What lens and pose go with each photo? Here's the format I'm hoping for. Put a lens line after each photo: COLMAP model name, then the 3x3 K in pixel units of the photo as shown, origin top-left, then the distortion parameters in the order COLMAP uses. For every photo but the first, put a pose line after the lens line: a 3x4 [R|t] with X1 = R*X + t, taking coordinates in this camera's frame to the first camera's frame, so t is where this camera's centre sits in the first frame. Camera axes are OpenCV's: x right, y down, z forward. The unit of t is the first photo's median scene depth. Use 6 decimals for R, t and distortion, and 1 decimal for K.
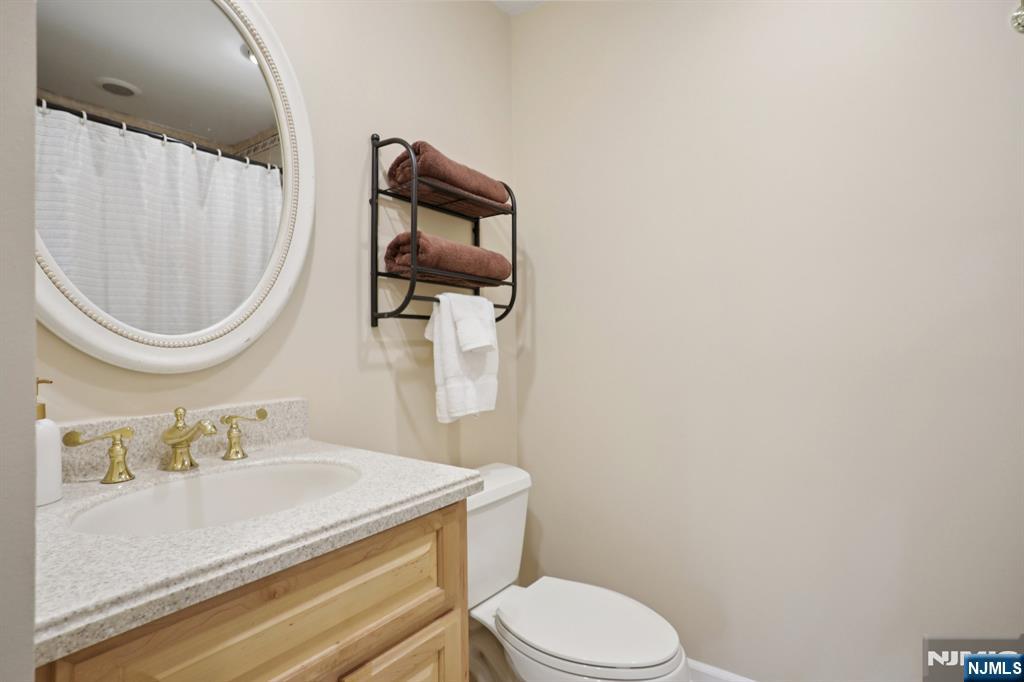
lens RADIAL K [[492.6, 0, 514.0], [0, 492.6, 347.1], [0, 0, 1]] dist [-0.019362, 0.001372]
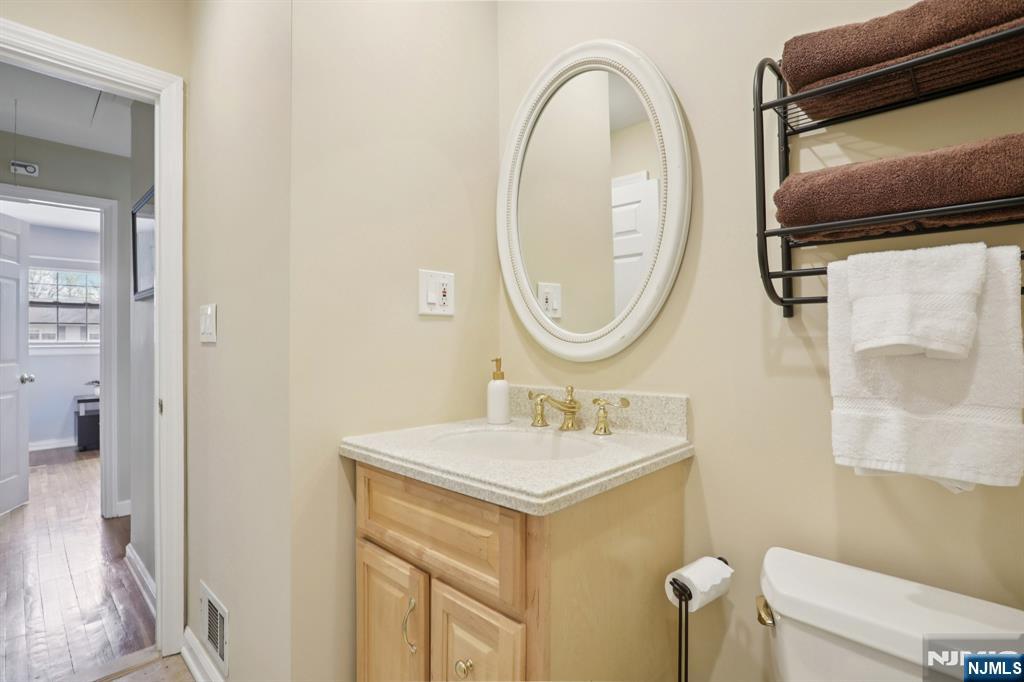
lens RADIAL K [[492.6, 0, 514.3], [0, 492.6, 335.6], [0, 0, 1]] dist [-0.019362, 0.001372]
pose [[-0.126635, -0.004561, -0.991939, 0.683283], [-0.000392, 0.999990, -0.004548, -0.013780], [0.991949, -0.000188, -0.126635, 0.927404]]
